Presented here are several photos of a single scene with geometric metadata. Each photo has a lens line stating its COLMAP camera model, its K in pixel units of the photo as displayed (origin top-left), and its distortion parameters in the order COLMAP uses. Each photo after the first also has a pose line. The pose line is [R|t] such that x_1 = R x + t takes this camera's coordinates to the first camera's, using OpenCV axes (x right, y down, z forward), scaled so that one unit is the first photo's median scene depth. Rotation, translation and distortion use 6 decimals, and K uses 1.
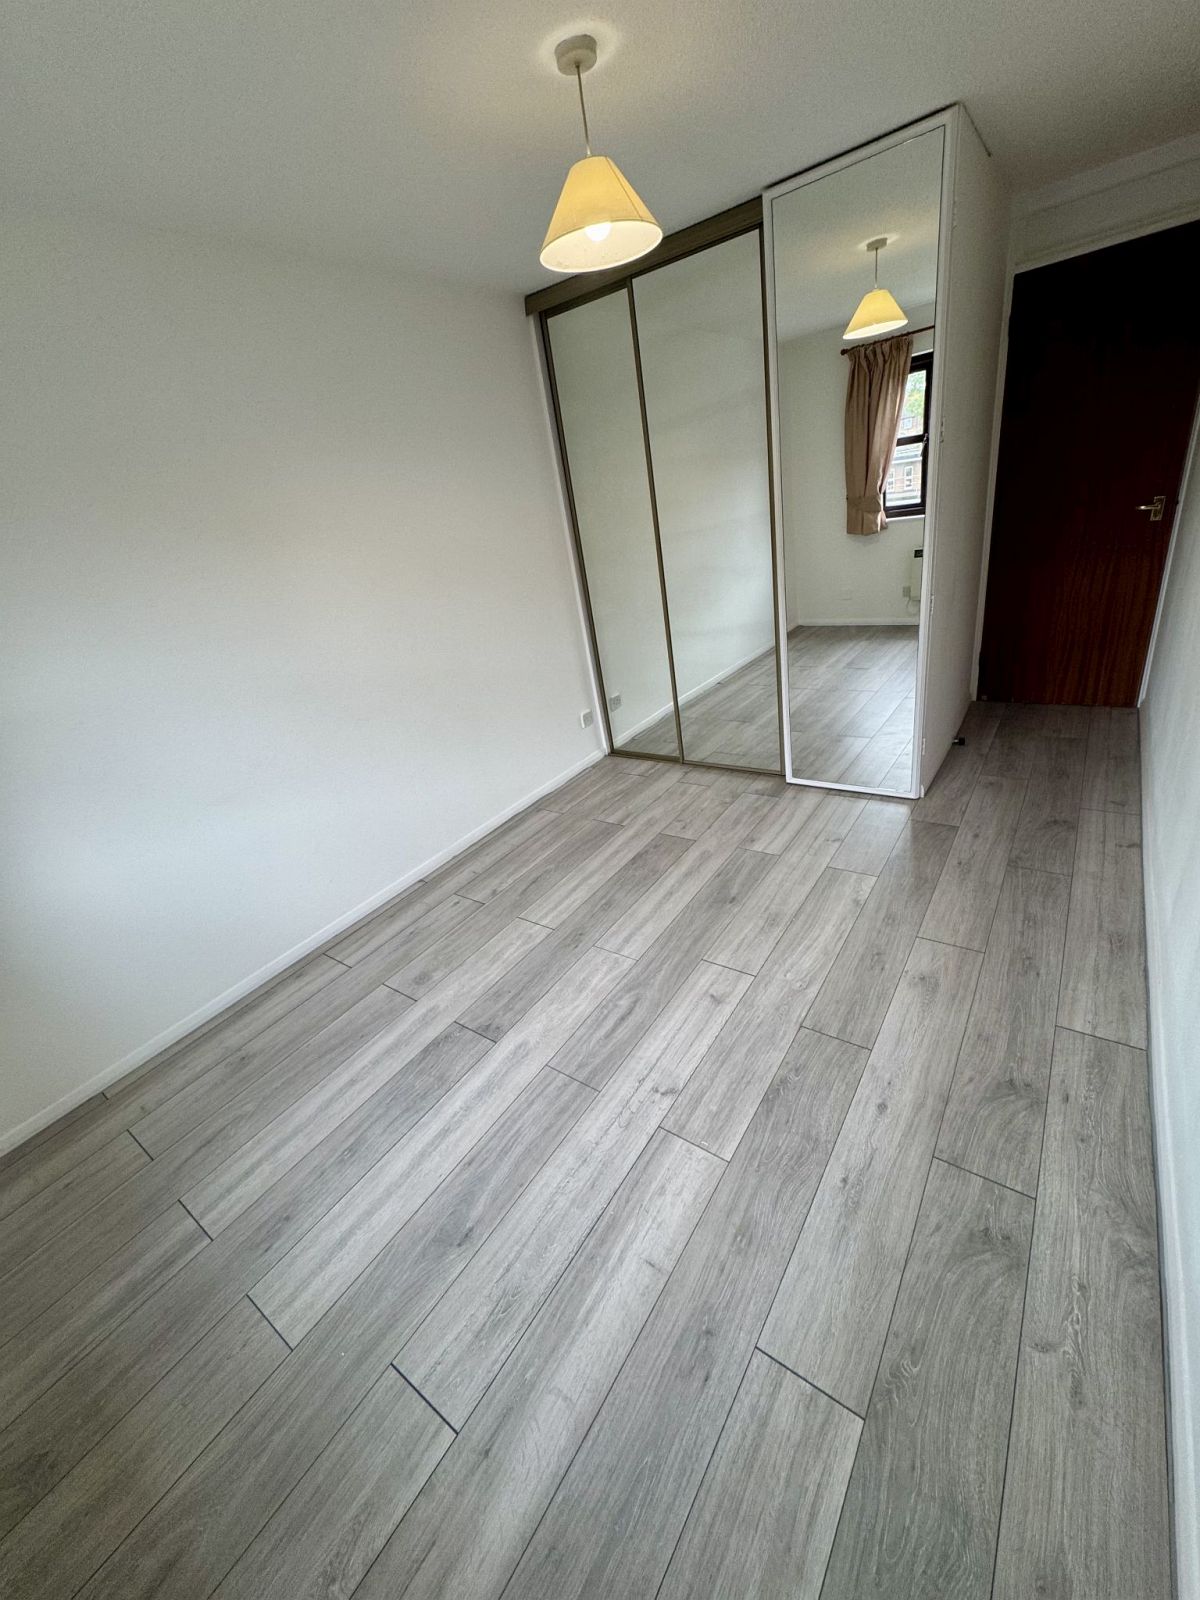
lens RADIAL K [[634.5, 0, 596.7], [0, 634.5, 800.4], [0, 0, 1]] dist [-0.001896, -0.000285]
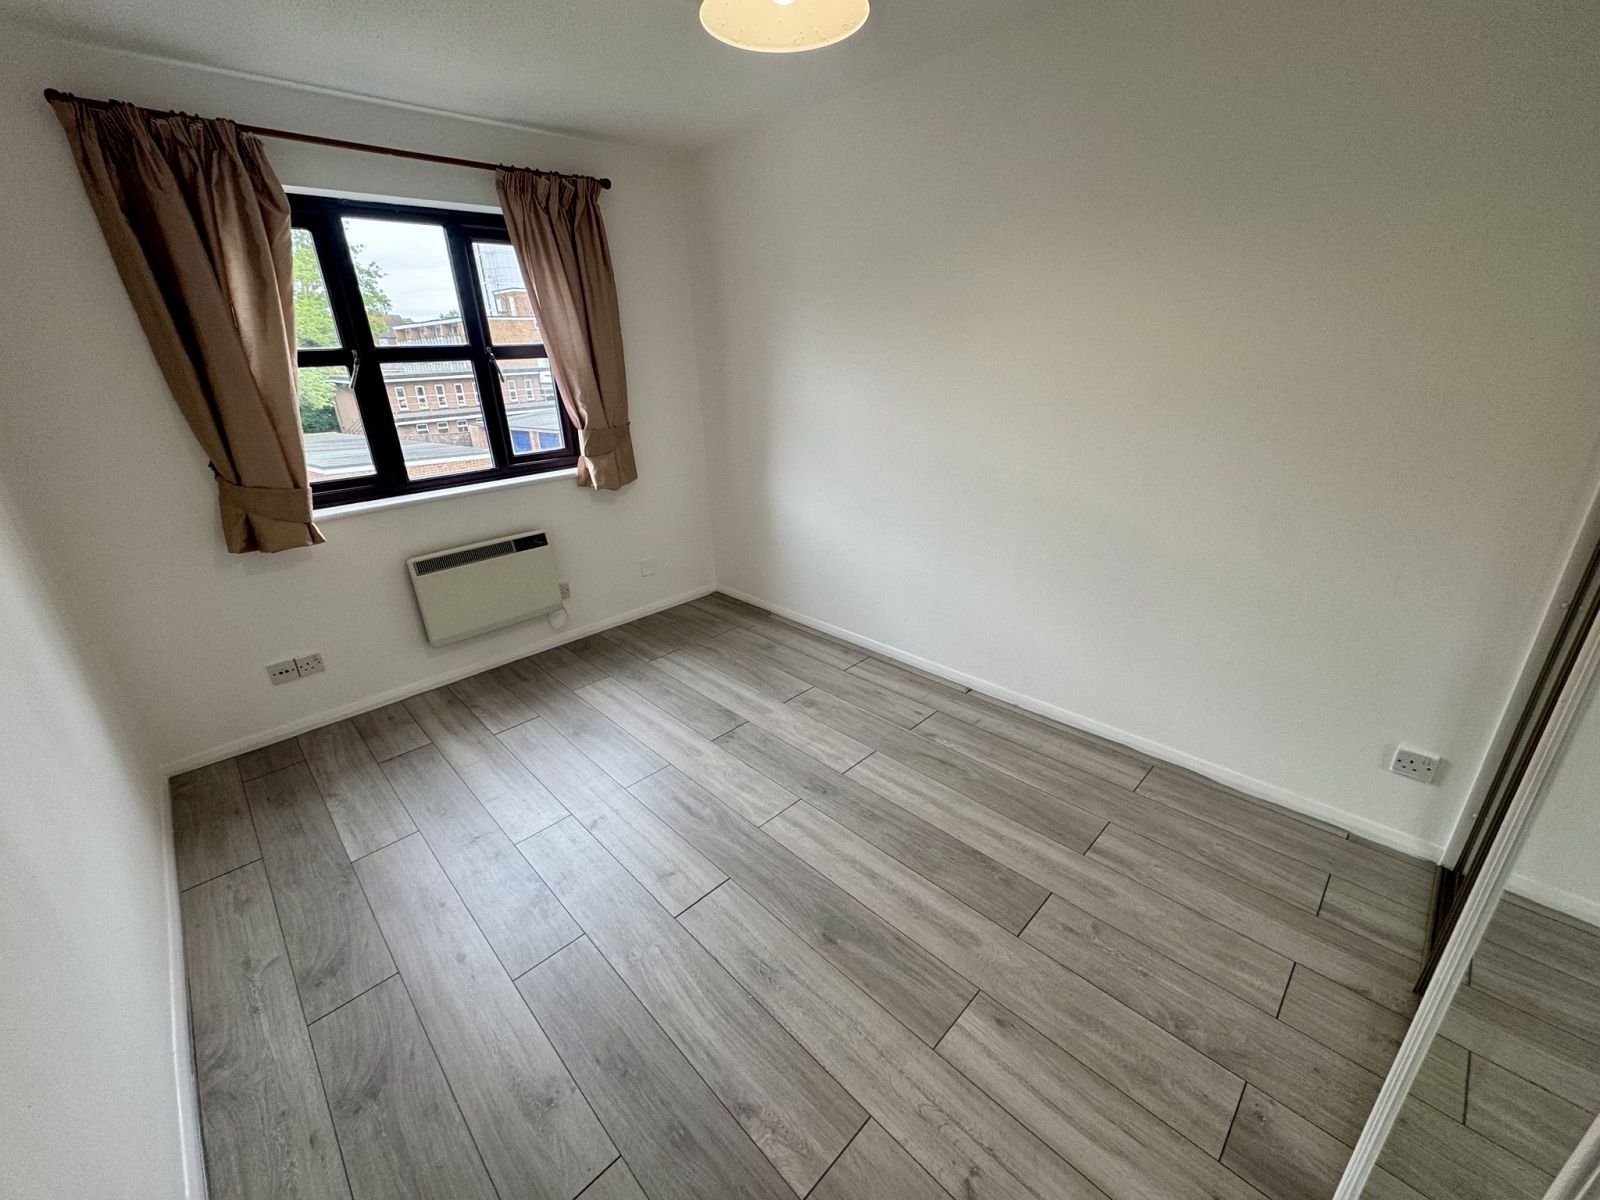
lens RADIAL K [[634.5, 0, 794.6], [0, 634.5, 597.0], [0, 0, 1]] dist [-0.001896, -0.000285]
pose [[-0.160839, 0.509018, -0.845595, 0.641112], [-0.365074, 0.765302, 0.530125, -0.497502], [0.916979, 0.393970, 0.062739, 0.816184]]
